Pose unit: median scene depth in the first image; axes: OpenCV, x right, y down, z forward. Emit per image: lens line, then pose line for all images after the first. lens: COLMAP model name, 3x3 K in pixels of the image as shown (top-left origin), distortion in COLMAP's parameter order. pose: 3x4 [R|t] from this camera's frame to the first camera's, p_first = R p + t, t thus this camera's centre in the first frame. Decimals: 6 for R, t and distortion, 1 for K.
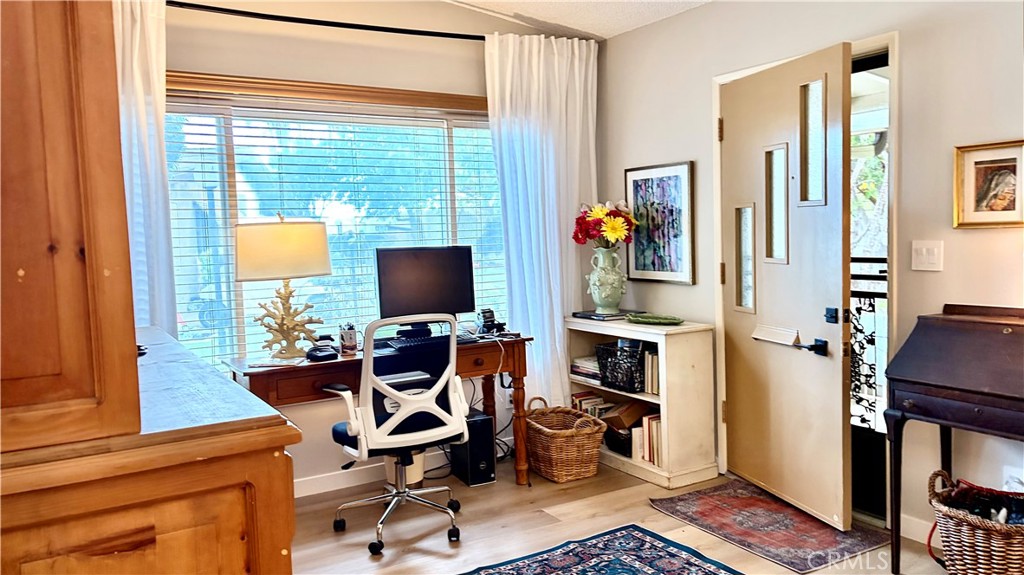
lens RADIAL K [[777.4, 0, 512.0], [0, 777.4, 287.5], [0, 0, 1]] dist [0.024253, 0.000482]
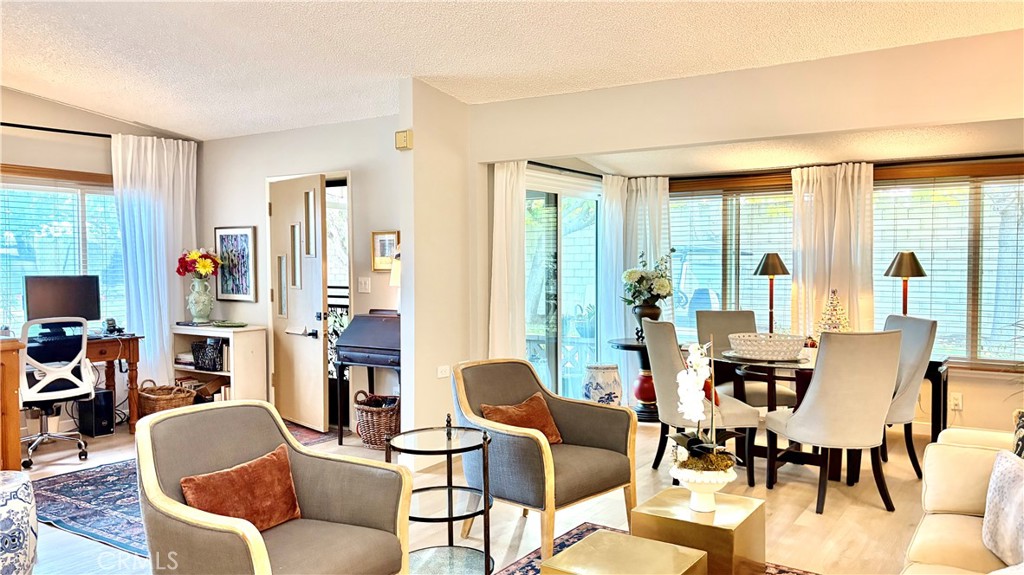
lens RADIAL K [[777.4, 0, 512.0], [0, 777.4, 287.5], [0, 0, 1]] dist [0.024253, 0.000482]
pose [[0.905746, 0.014313, 0.423580, 0.028956], [0.004880, 0.999011, -0.044192, 0.038755], [-0.423793, 0.042094, 0.904780, -0.671603]]
